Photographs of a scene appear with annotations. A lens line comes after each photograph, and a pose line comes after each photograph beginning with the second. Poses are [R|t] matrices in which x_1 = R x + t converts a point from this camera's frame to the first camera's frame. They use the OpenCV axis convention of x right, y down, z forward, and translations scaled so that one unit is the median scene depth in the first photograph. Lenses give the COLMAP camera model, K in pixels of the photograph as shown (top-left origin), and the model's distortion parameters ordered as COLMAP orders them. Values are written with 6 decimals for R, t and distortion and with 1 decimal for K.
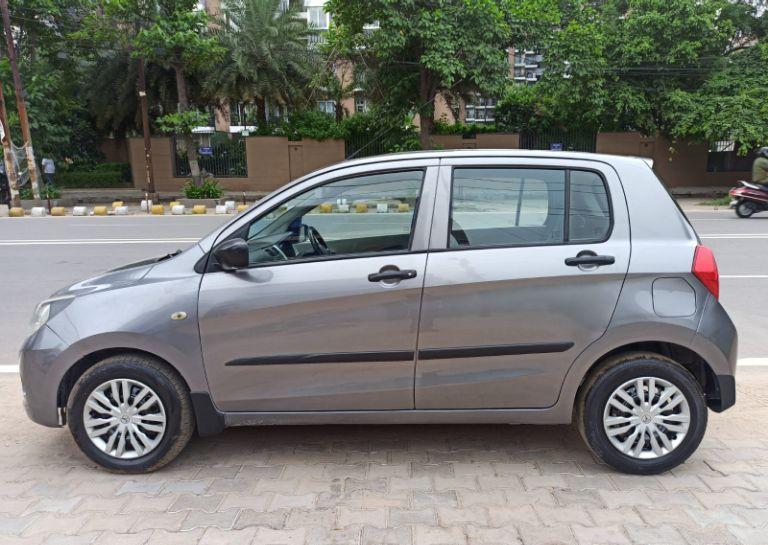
lens RADIAL K [[578.9, 0, 385.7], [0, 578.9, 271.2], [0, 0, 1]] dist [0.039967, -0.030855]
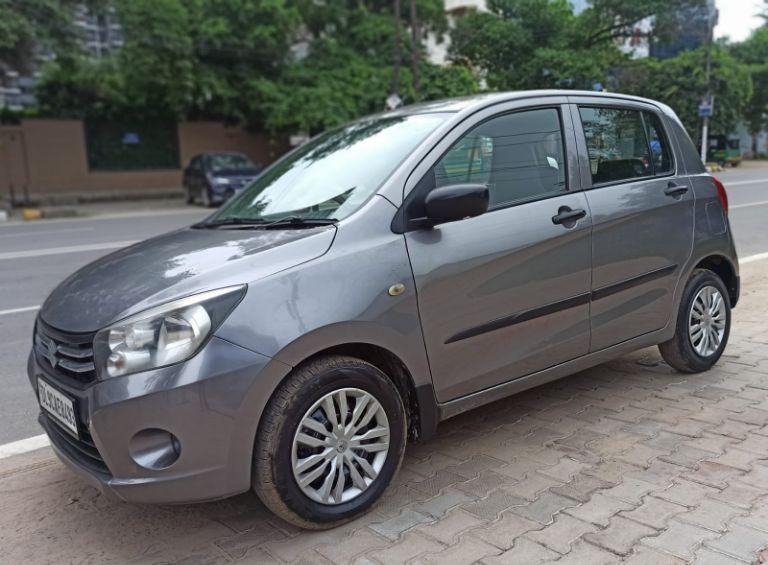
lens RADIAL K [[692.6, 0, 383.2], [0, 692.6, 286.5], [0, 0, 1]] dist [0.038218, 0.009143]
pose [[0.763930, -0.130216, 0.632024, -0.923240], [0.136720, 0.989854, 0.038686, 0.034819], [-0.630649, 0.056856, 0.773982, 0.304166]]
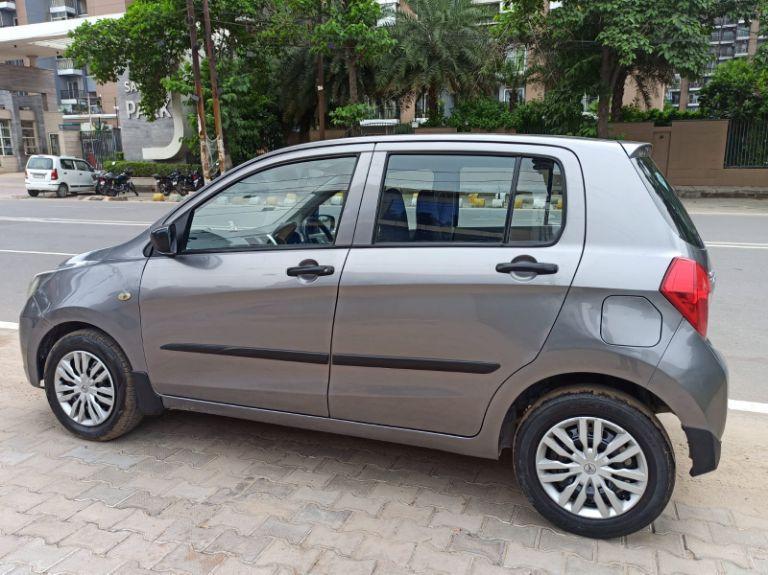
lens RADIAL K [[595.8, 0, 382.4], [0, 595.8, 285.5], [0, 0, 1]] dist [0.039722, -0.027557]
pose [[0.947858, 0.071083, -0.310664, 0.403069], [-0.061775, 0.997300, 0.039711, -0.013570], [0.312648, -0.018449, 0.949690, 0.126969]]
